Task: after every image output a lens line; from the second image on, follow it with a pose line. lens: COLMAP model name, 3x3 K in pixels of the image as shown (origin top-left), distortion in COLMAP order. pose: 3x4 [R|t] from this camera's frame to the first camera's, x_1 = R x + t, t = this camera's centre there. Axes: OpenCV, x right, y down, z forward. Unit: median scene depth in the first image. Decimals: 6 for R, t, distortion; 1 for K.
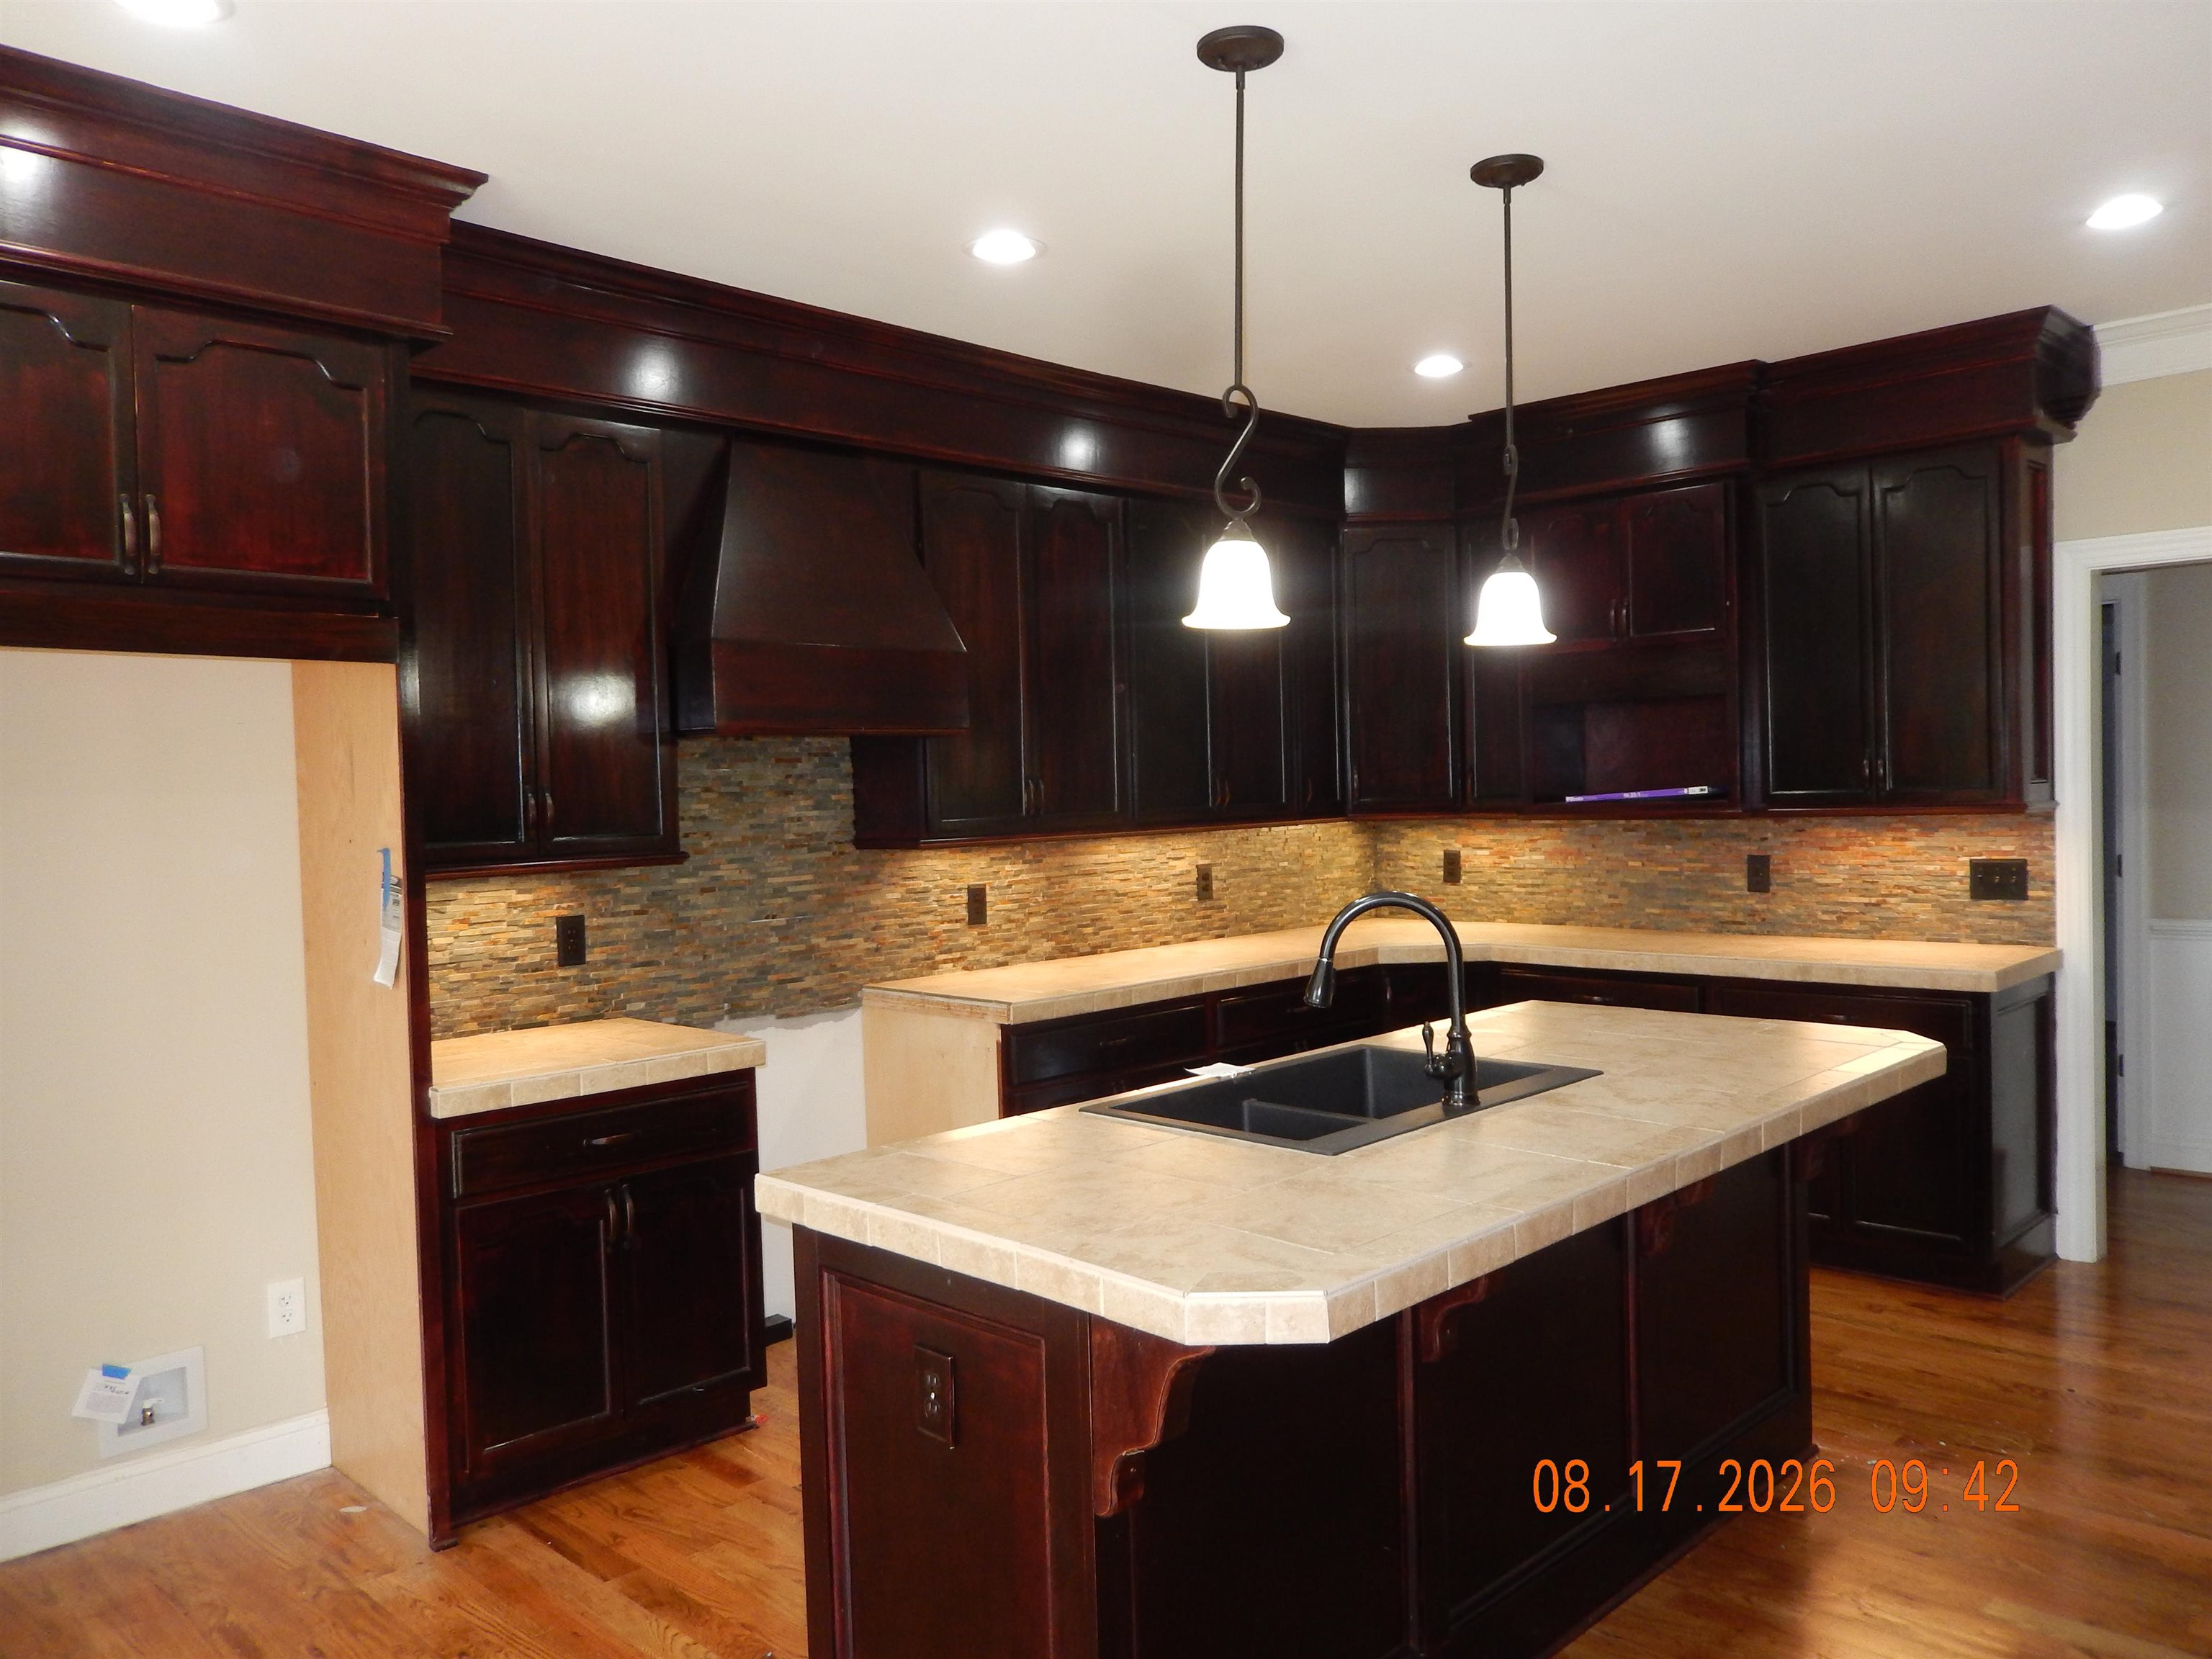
lens RADIAL K [[1651.1, 0, 1100.7], [0, 1651.1, 838.9], [0, 0, 1]] dist [-0.022591, 0.005232]
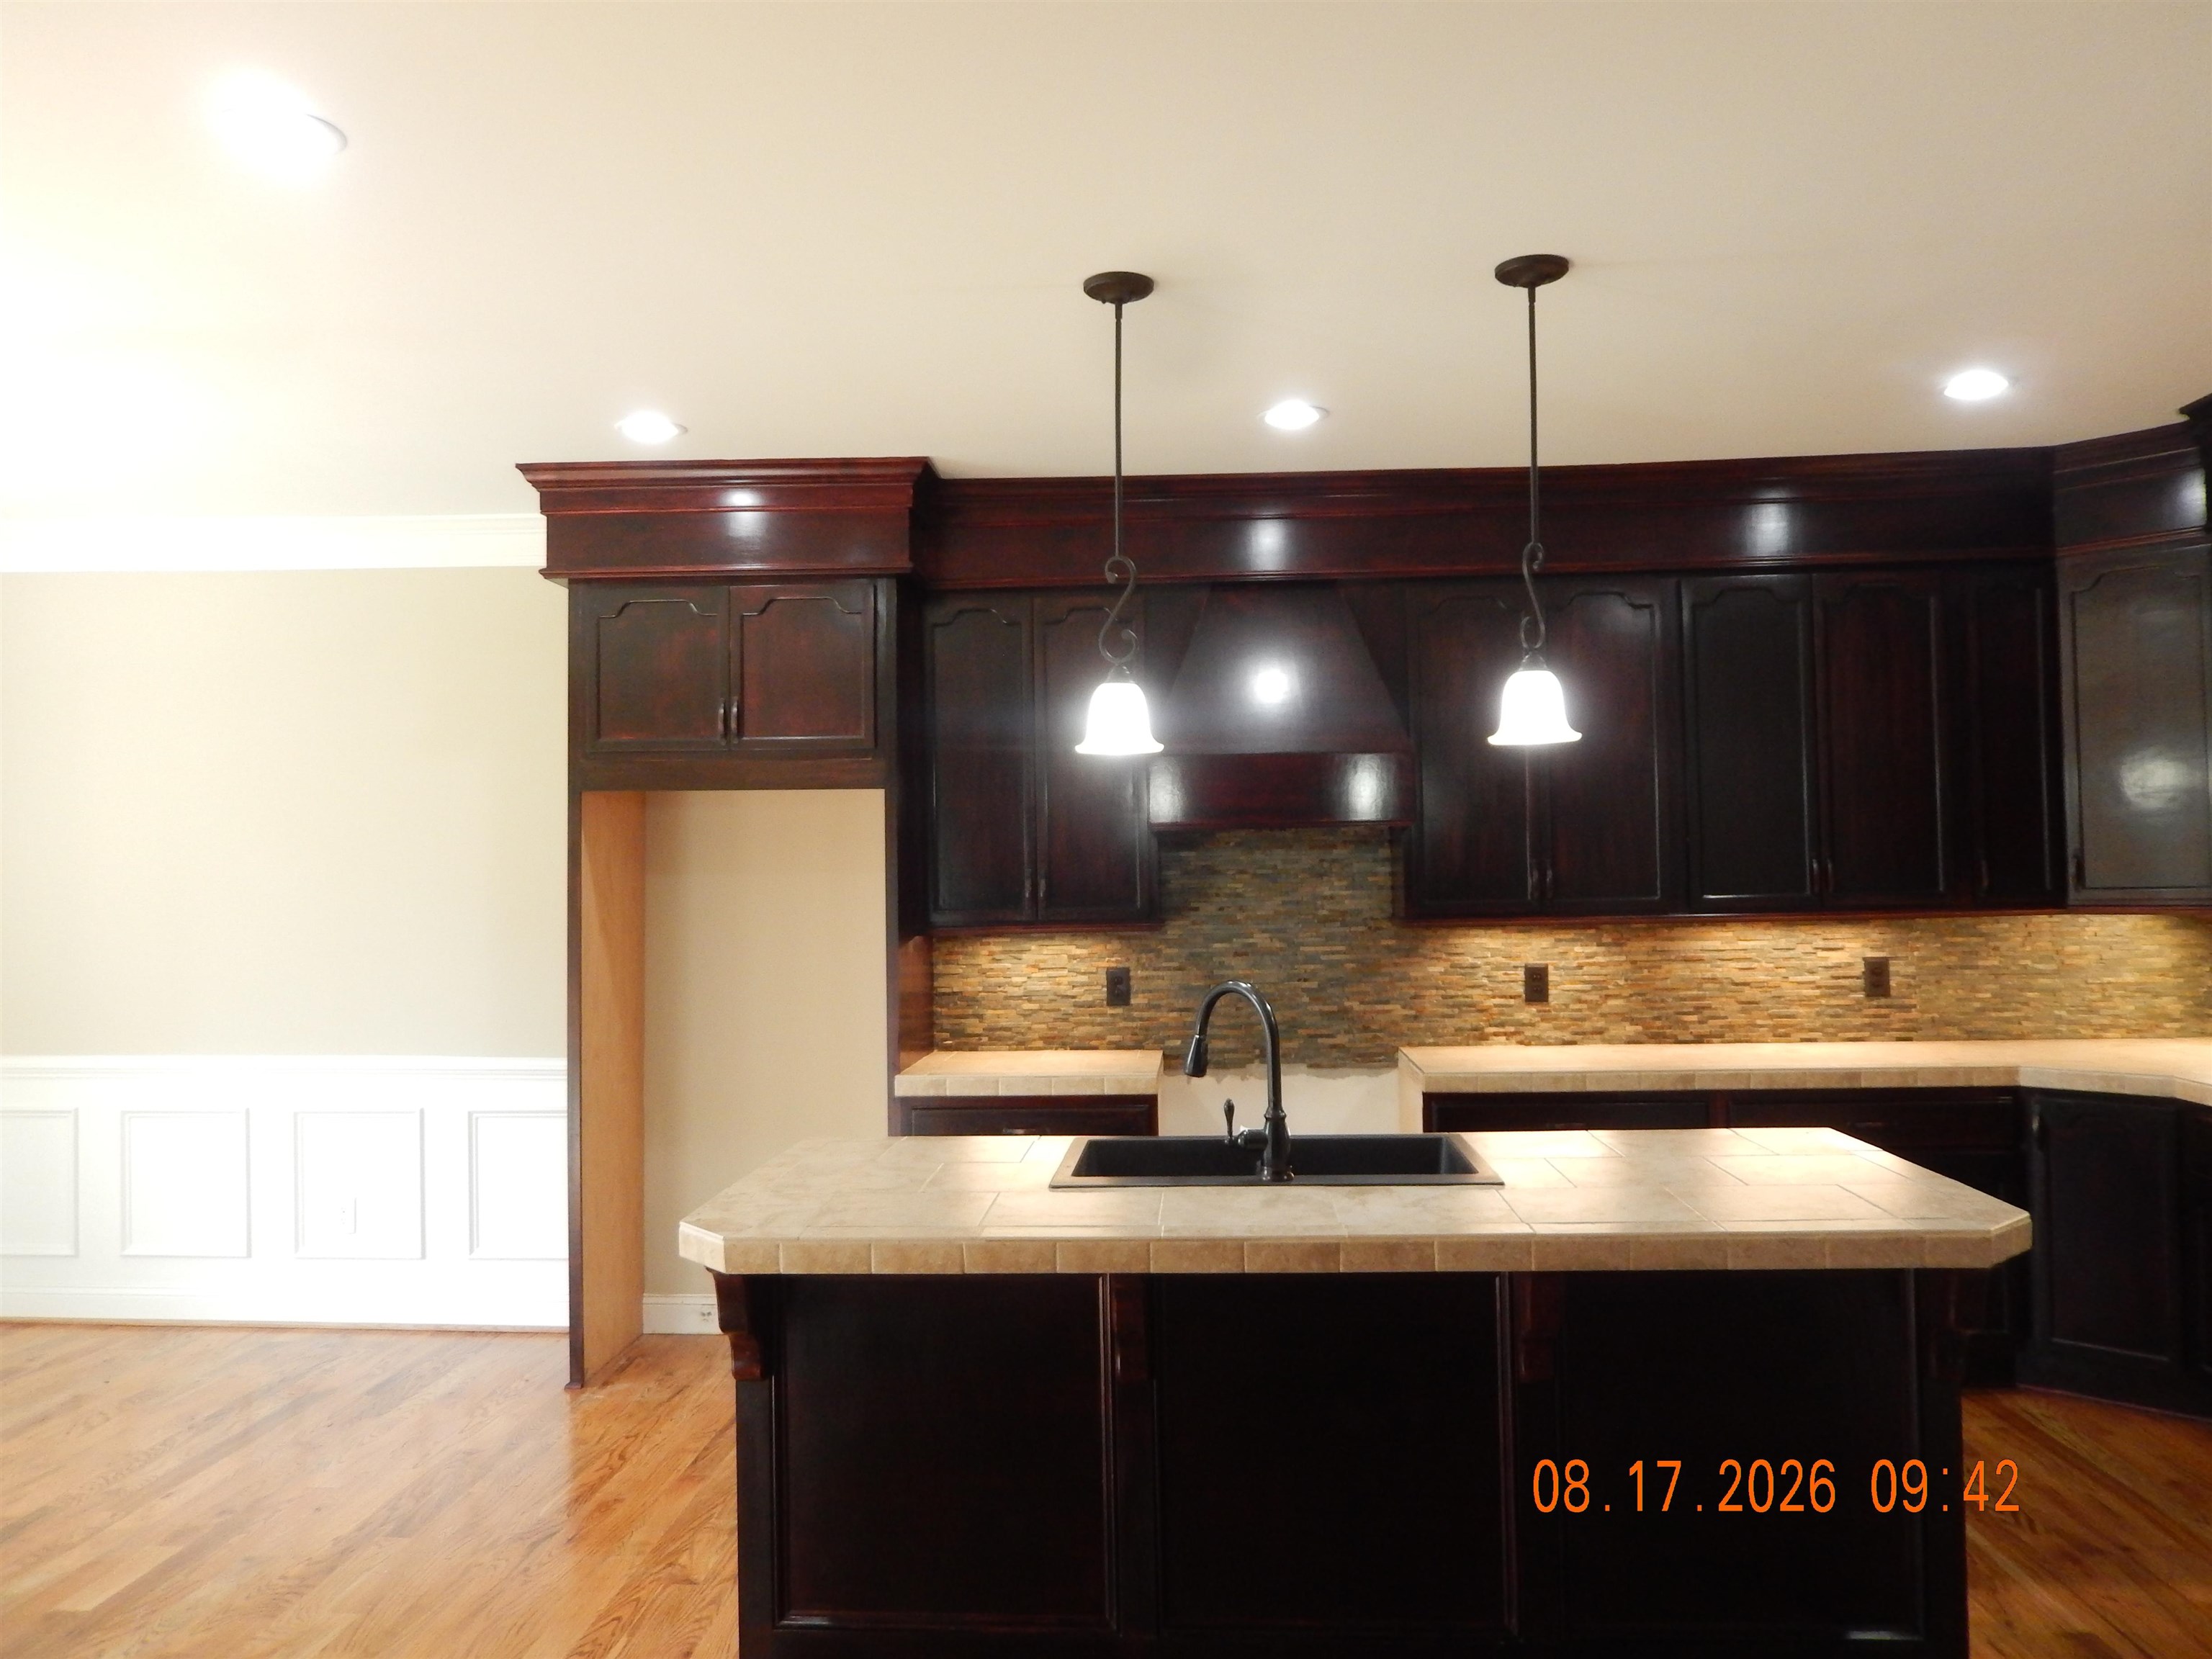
lens RADIAL K [[1651.1, 0, 1086.9], [0, 1651.1, 827.9], [0, 0, 1]] dist [-0.022591, 0.005232]
pose [[0.648527, -0.006675, -0.761162, 0.585620], [-0.025488, 0.999210, -0.030479, -0.021020], [0.760765, 0.039167, 0.647845, 0.111715]]
